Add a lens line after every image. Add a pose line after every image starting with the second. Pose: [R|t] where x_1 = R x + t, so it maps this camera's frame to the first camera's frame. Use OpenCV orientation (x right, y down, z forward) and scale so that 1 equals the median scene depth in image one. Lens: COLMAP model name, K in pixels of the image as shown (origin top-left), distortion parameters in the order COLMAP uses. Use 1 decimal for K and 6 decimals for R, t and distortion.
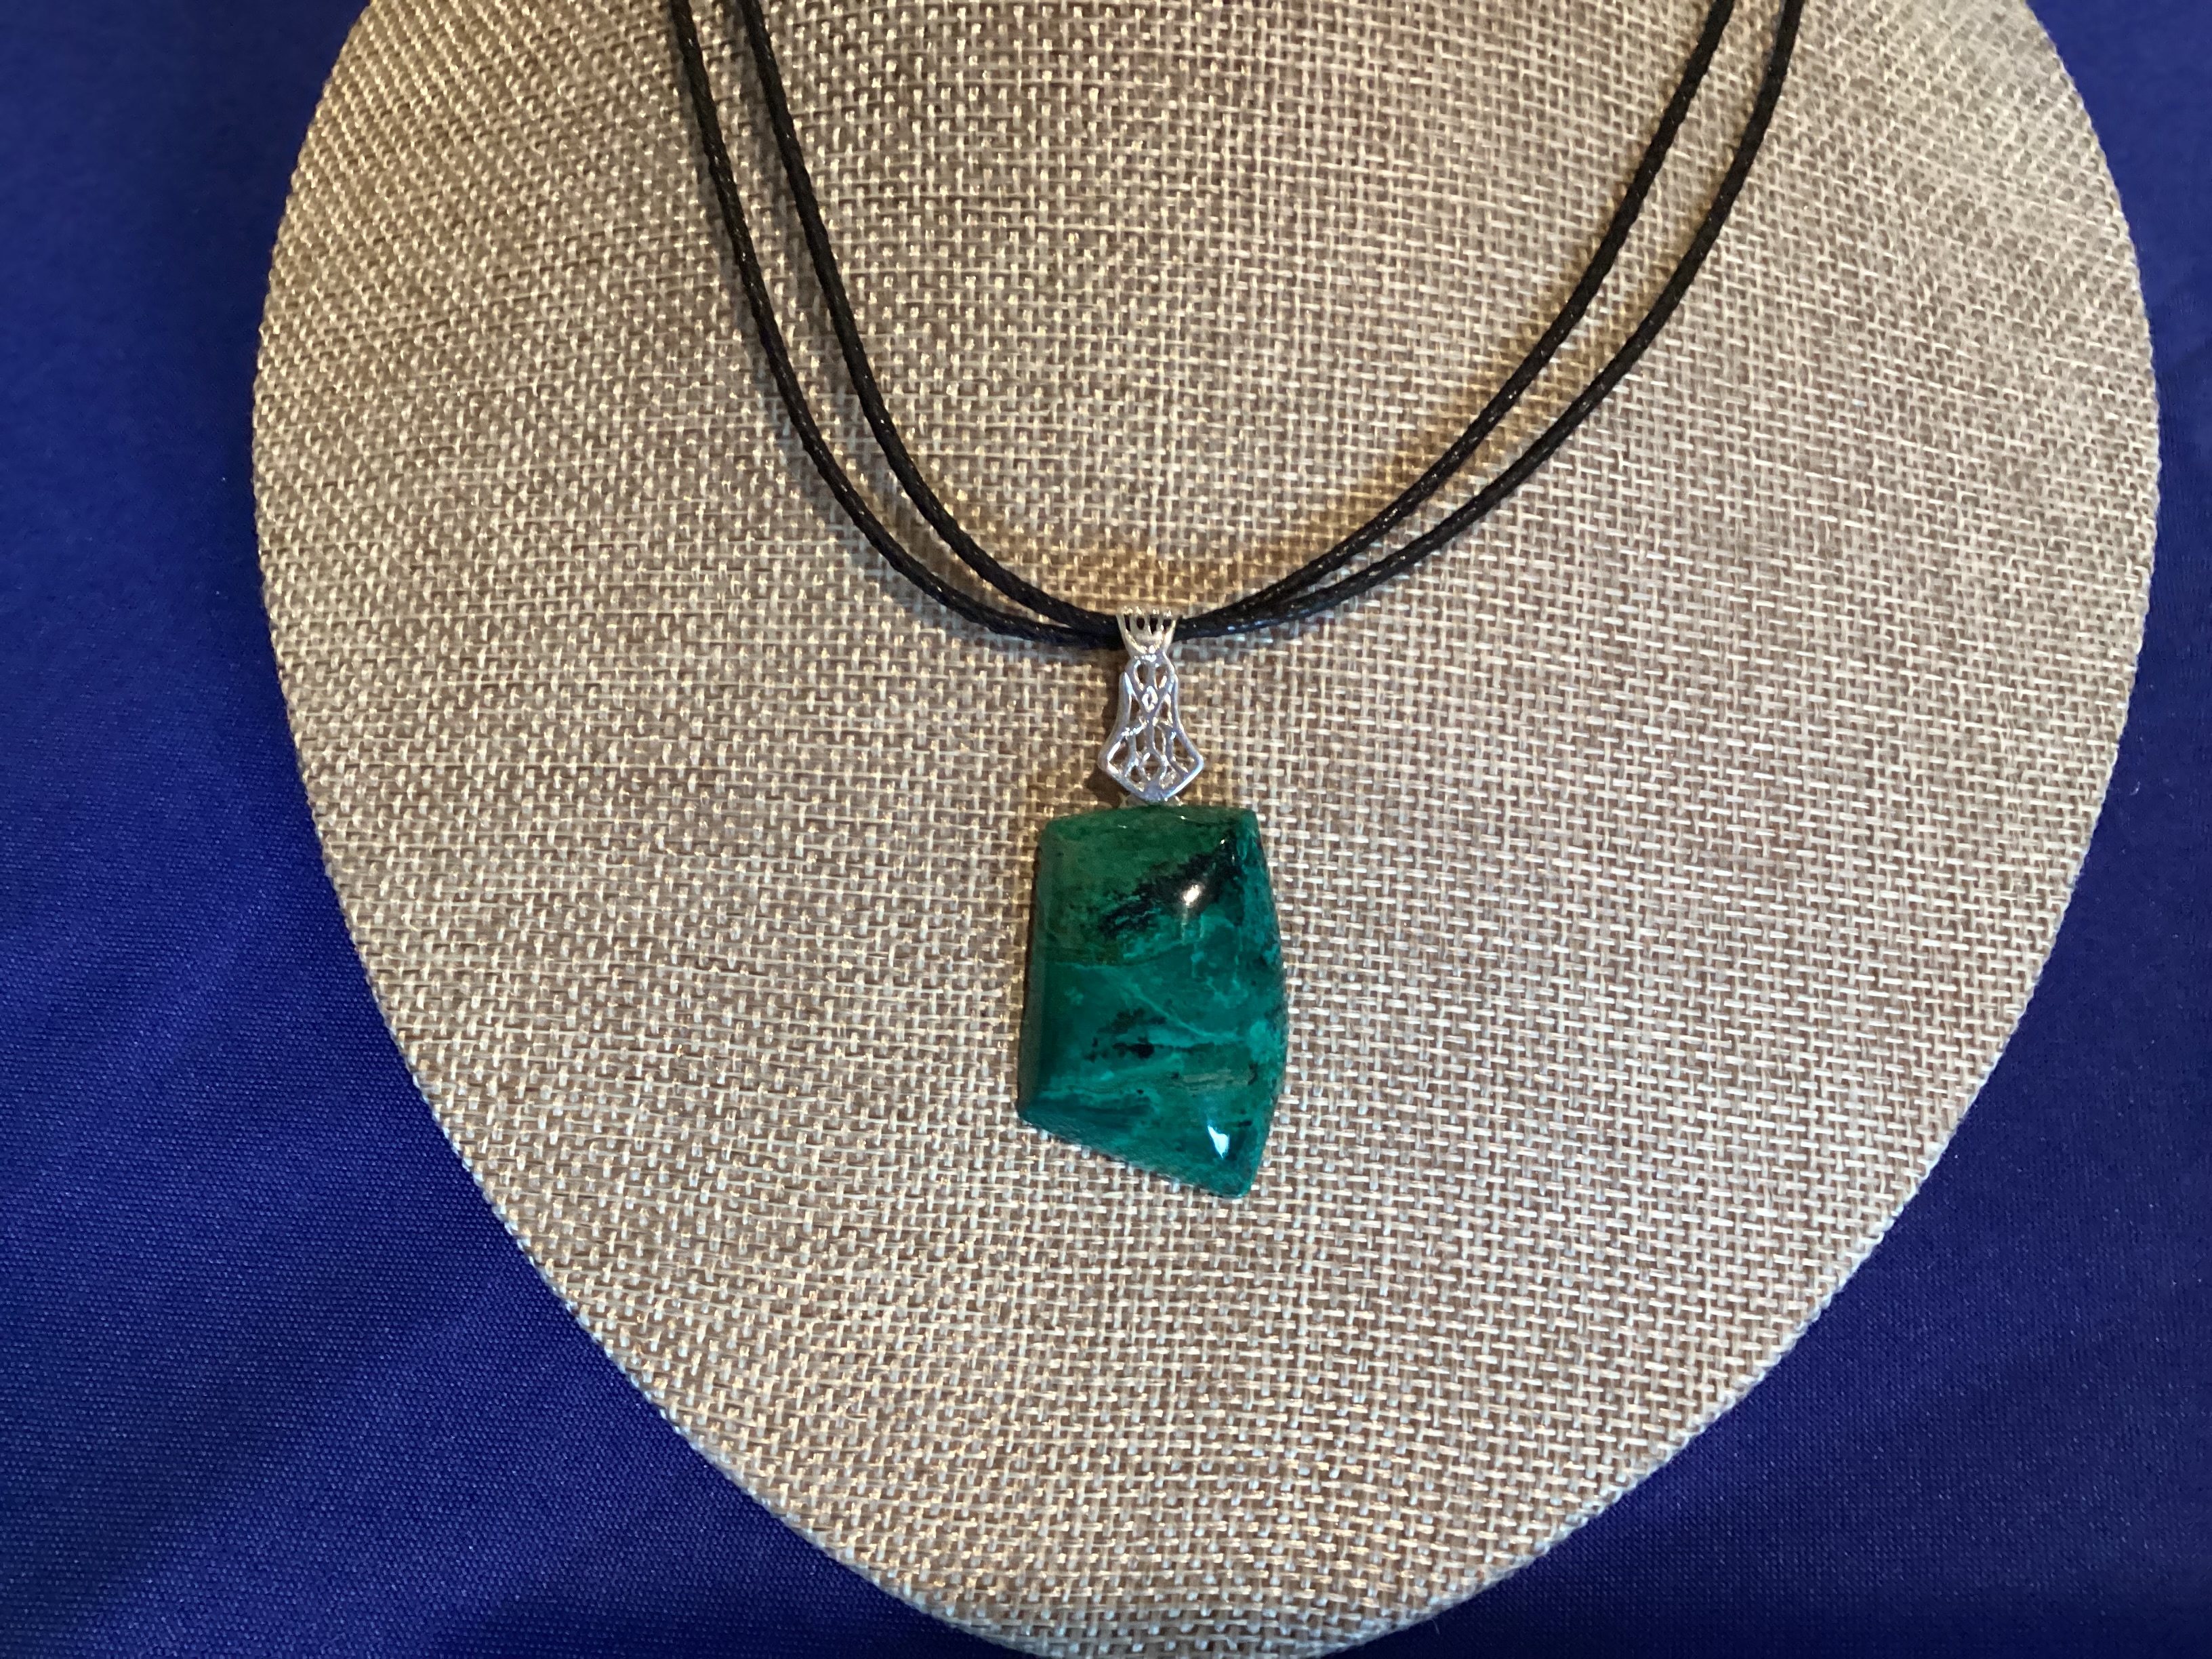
lens RADIAL K [[1913.7, 0, 1149.0], [0, 1913.7, 860.5], [0, 0, 1]] dist [0.115221, -0.231746]
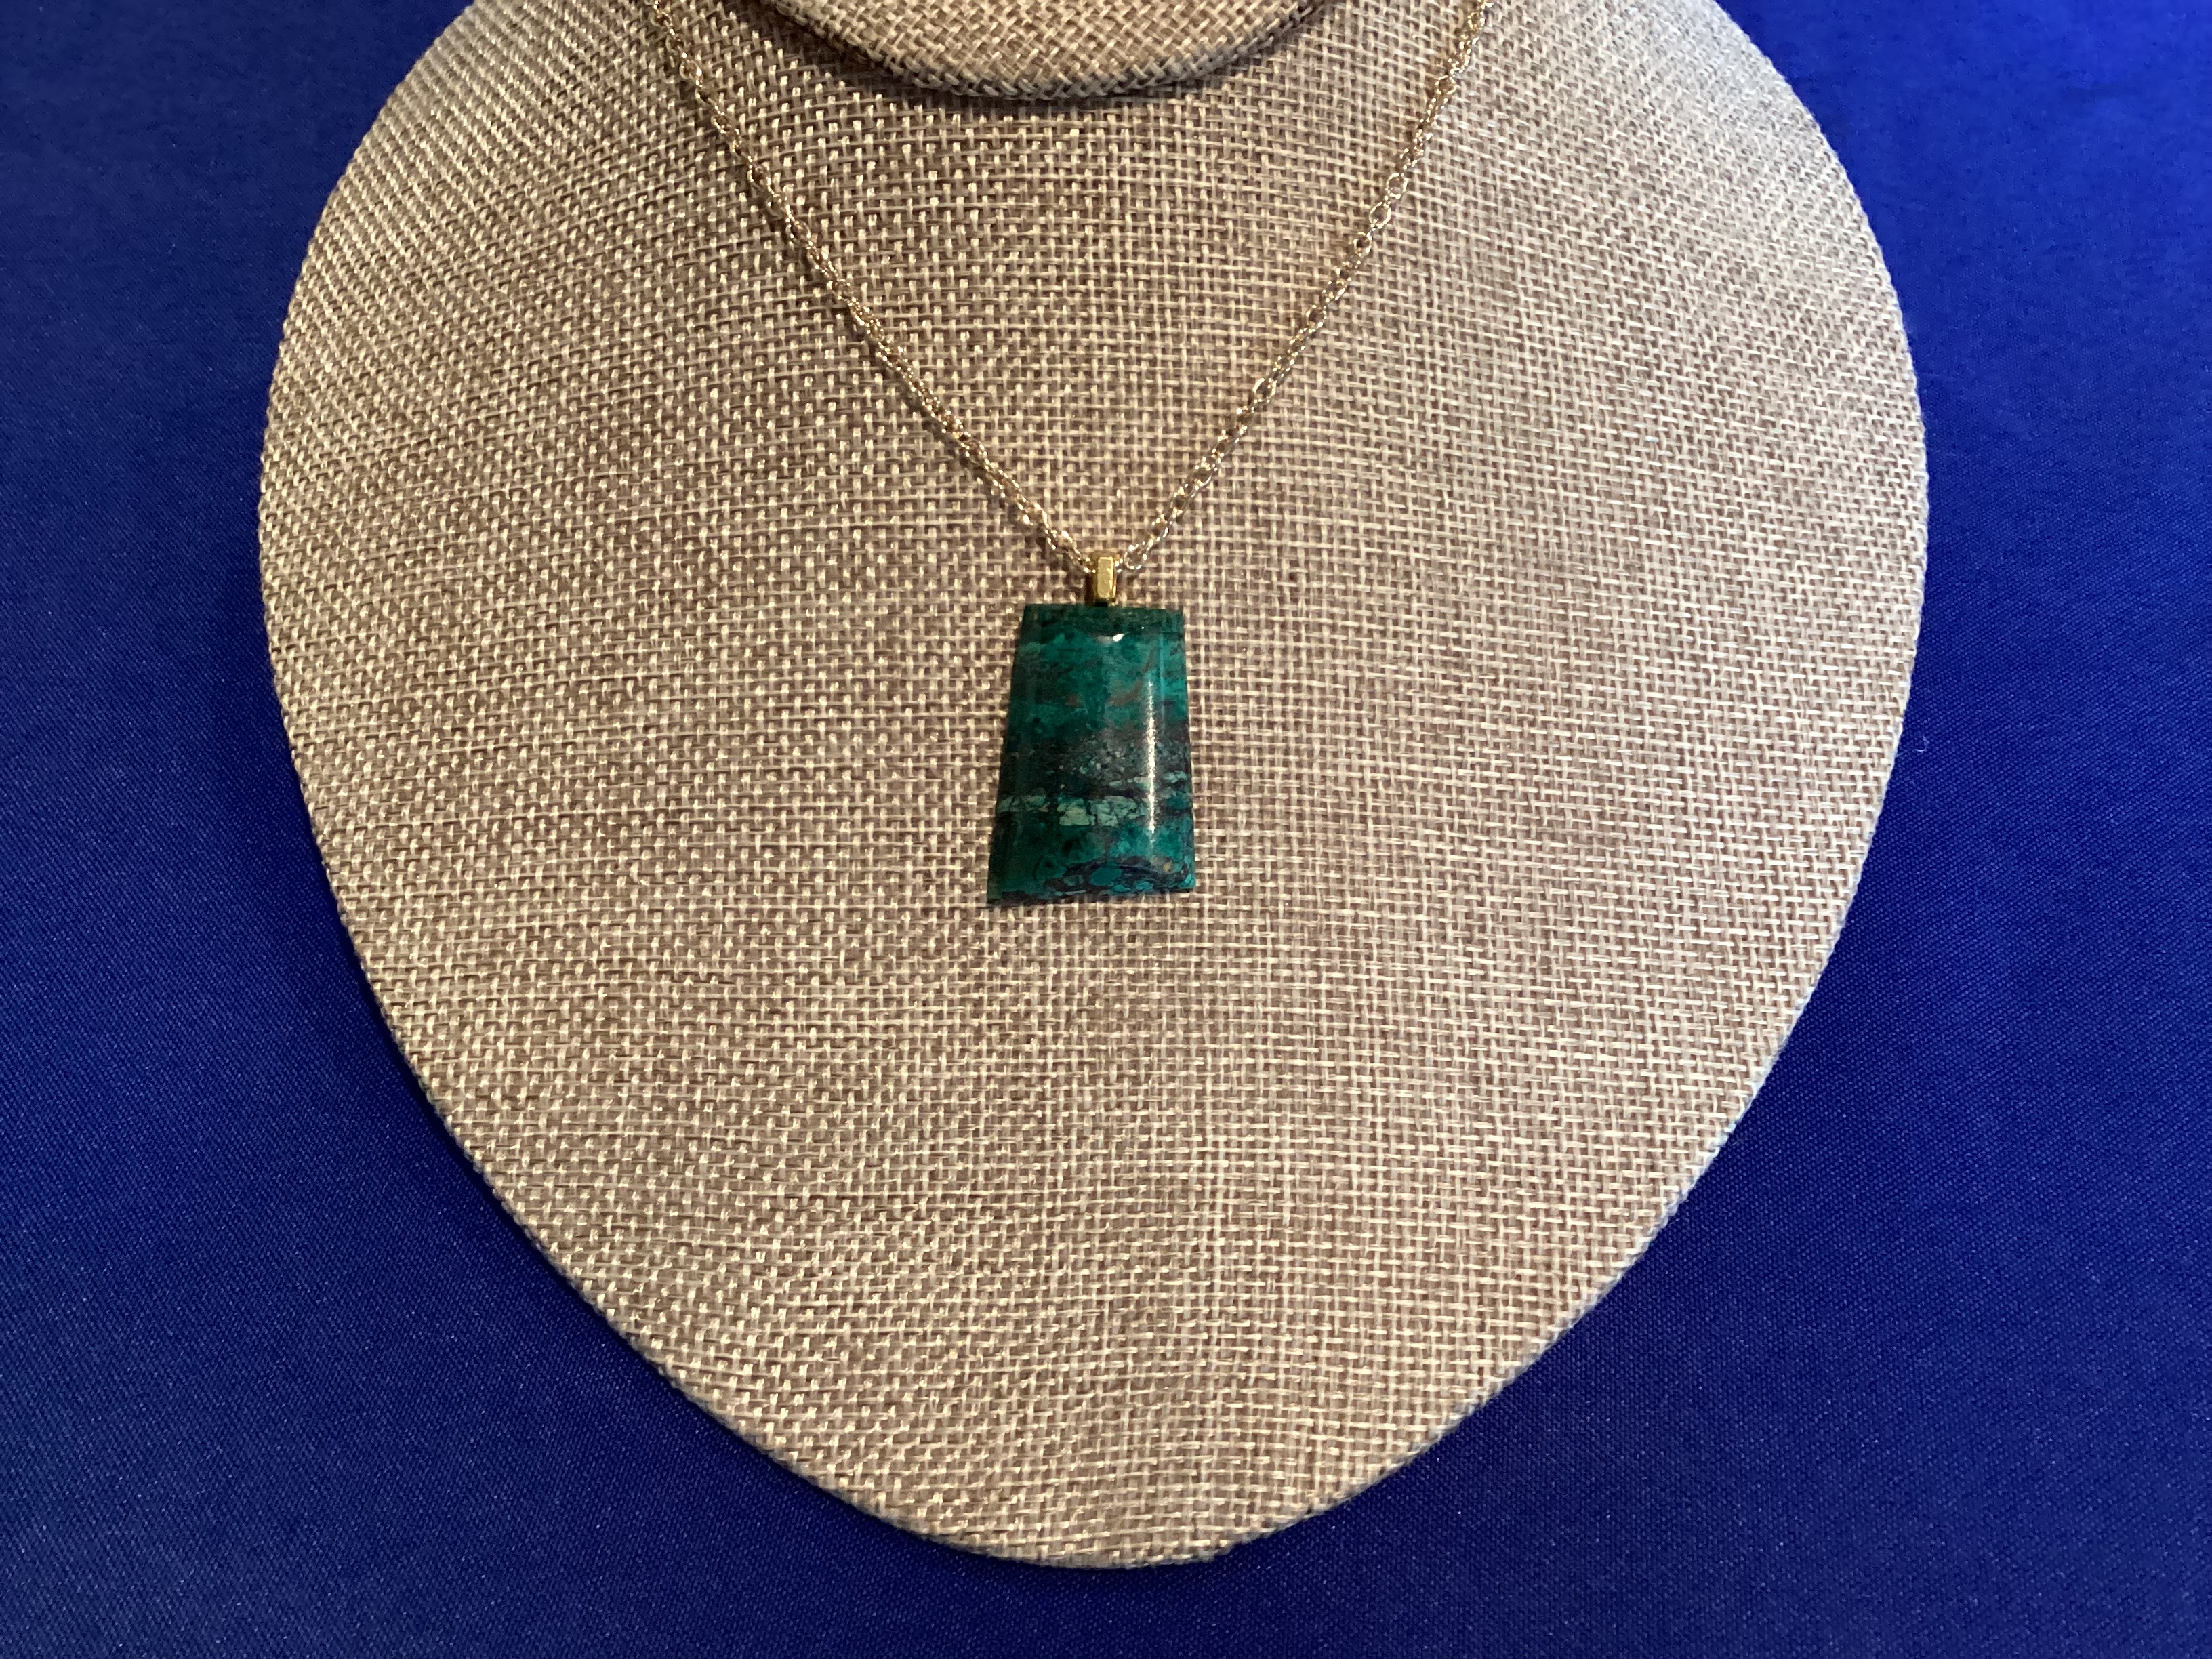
lens RADIAL K [[1913.7, 0, 1159.7], [0, 1913.7, 866.5], [0, 0, 1]] dist [0.115221, -0.231746]
pose [[0.998030, -0.061053, 0.014438, 0.041263], [0.061733, 0.996705, -0.052619, 0.065441], [-0.011178, 0.053407, 0.998510, -0.147179]]
